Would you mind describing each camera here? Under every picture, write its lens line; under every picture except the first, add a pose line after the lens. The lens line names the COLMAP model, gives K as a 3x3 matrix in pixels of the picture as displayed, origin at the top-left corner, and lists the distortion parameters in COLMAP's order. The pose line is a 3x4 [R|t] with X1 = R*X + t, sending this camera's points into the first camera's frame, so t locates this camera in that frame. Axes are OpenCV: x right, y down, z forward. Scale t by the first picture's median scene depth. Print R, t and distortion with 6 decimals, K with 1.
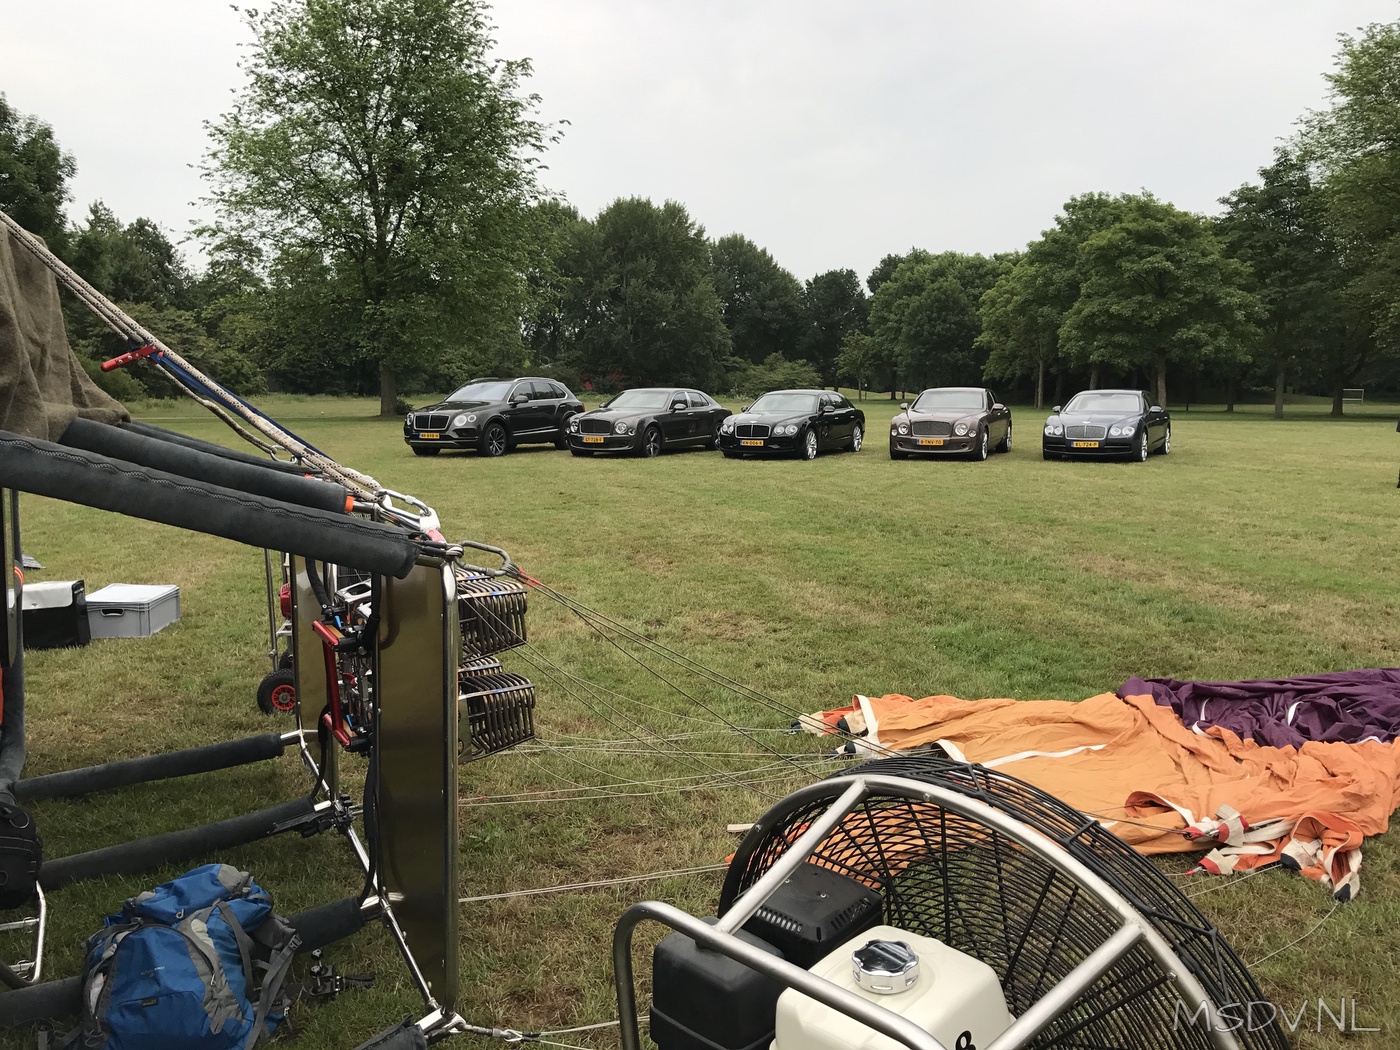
lens RADIAL K [[1145.1, 0, 693.0], [0, 1145.1, 539.7], [0, 0, 1]] dist [0.028110, -0.057563]
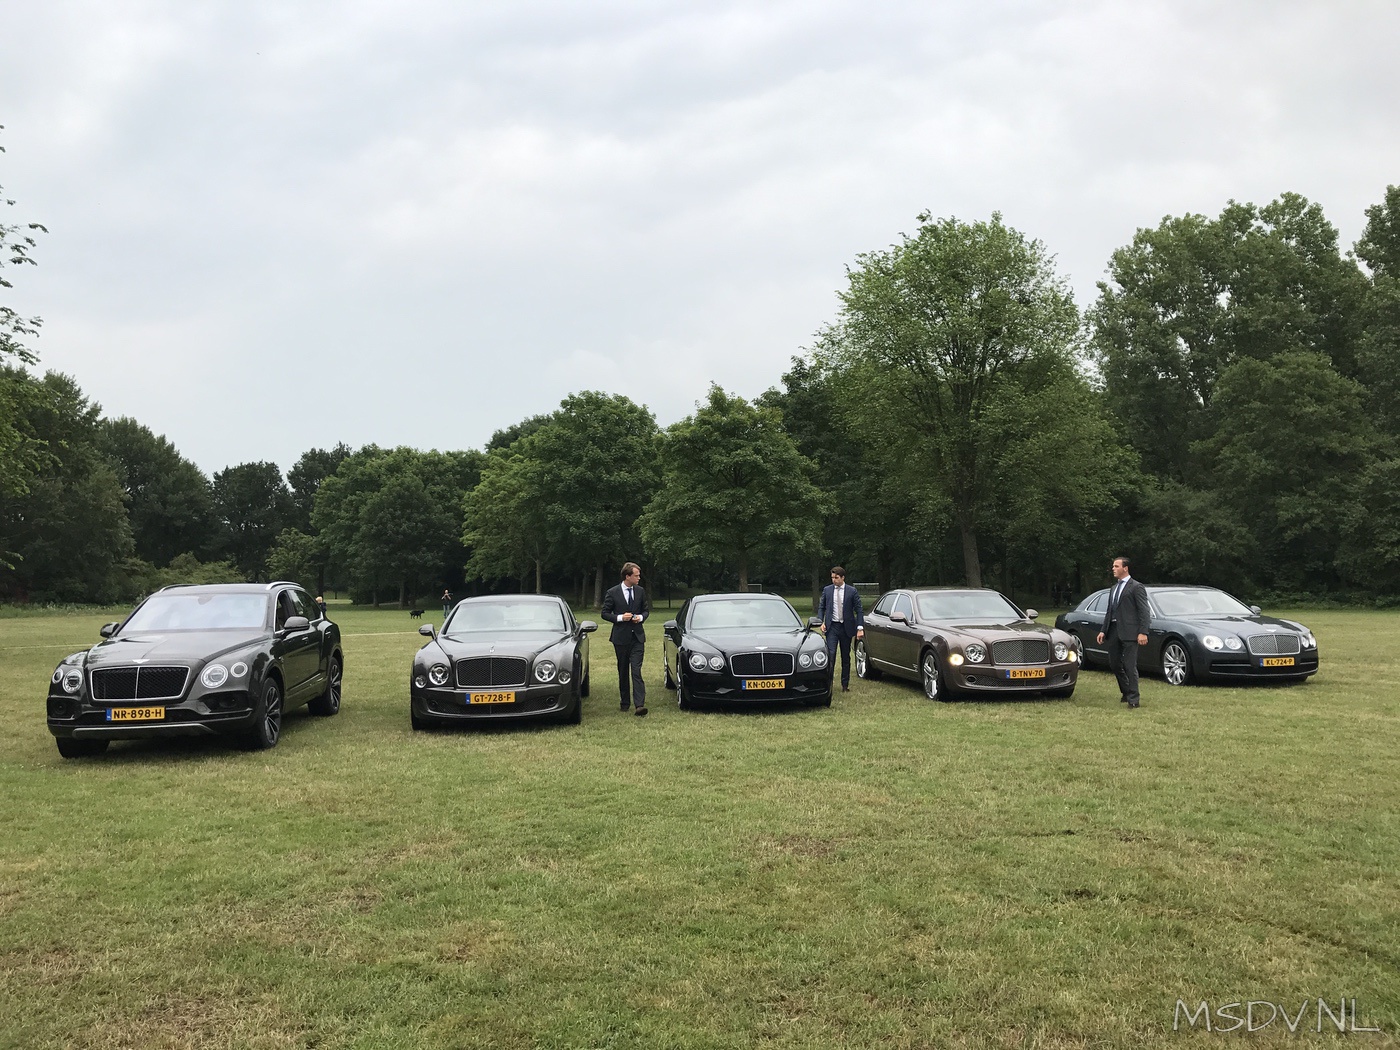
lens RADIAL K [[1145.1, 0, 705.6], [0, 1145.1, 517.6], [0, 0, 1]] dist [0.028110, -0.057563]
pose [[0.853206, 0.012963, 0.521413, -0.056947], [0.088067, 0.981757, -0.168515, -0.014759], [-0.514085, 0.189697, 0.836499, 0.104281]]
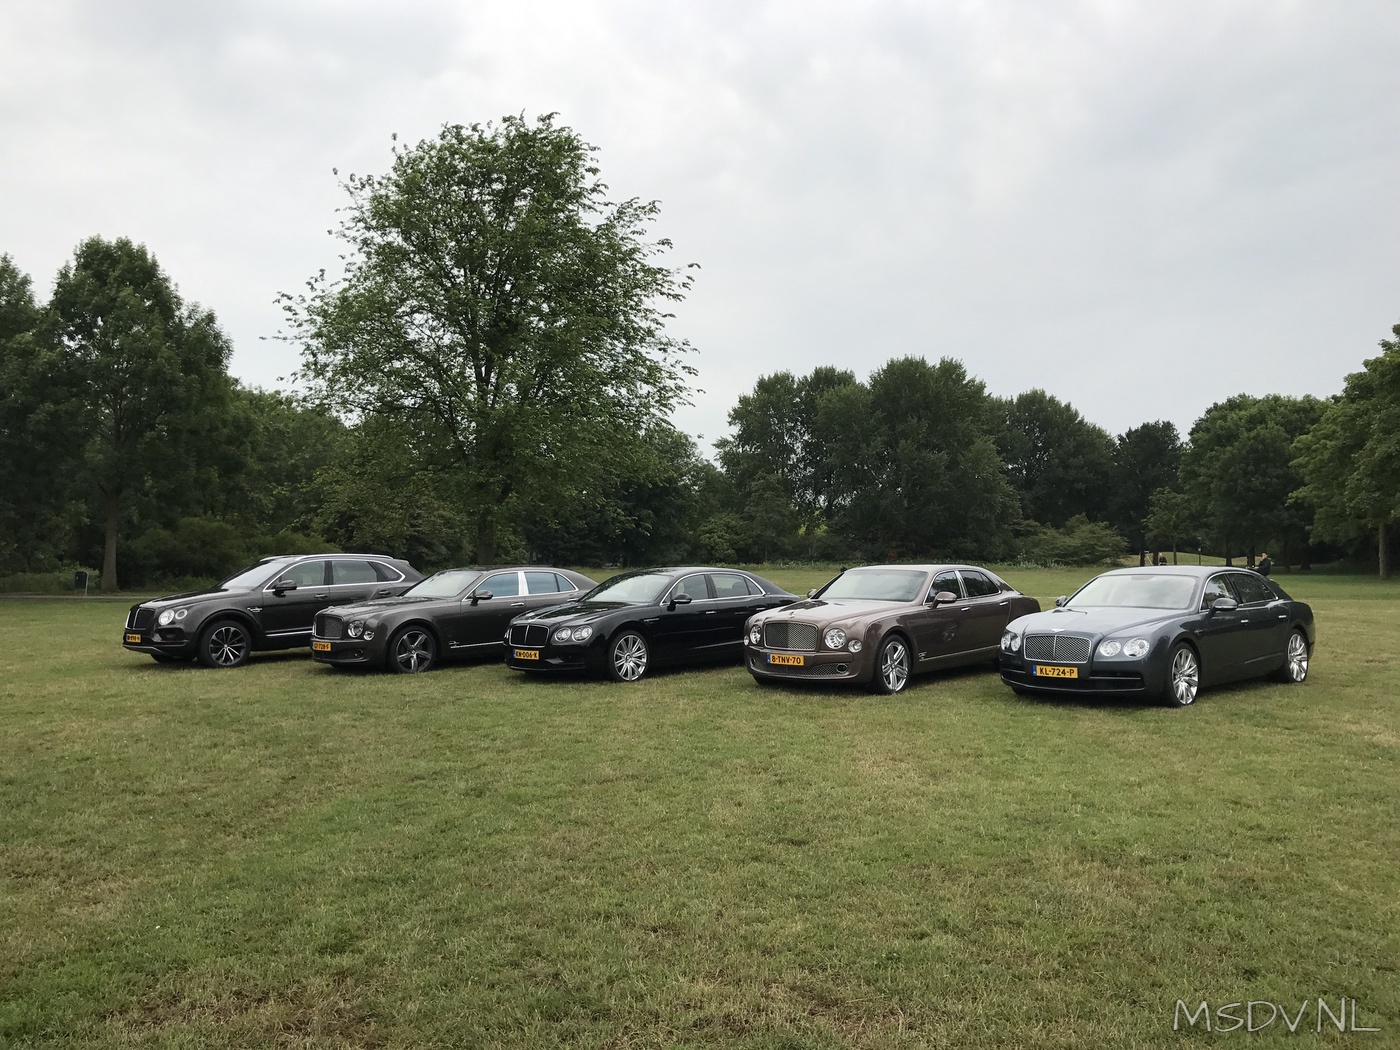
lens RADIAL K [[1145.1, 0, 696.1], [0, 1145.1, 519.5], [0, 0, 1]] dist [0.028110, -0.057563]
pose [[0.955404, -0.019298, -0.294671, 0.067157], [-0.028614, 0.987117, -0.157421, -0.012550], [0.293913, 0.158832, 0.942543, 0.085478]]
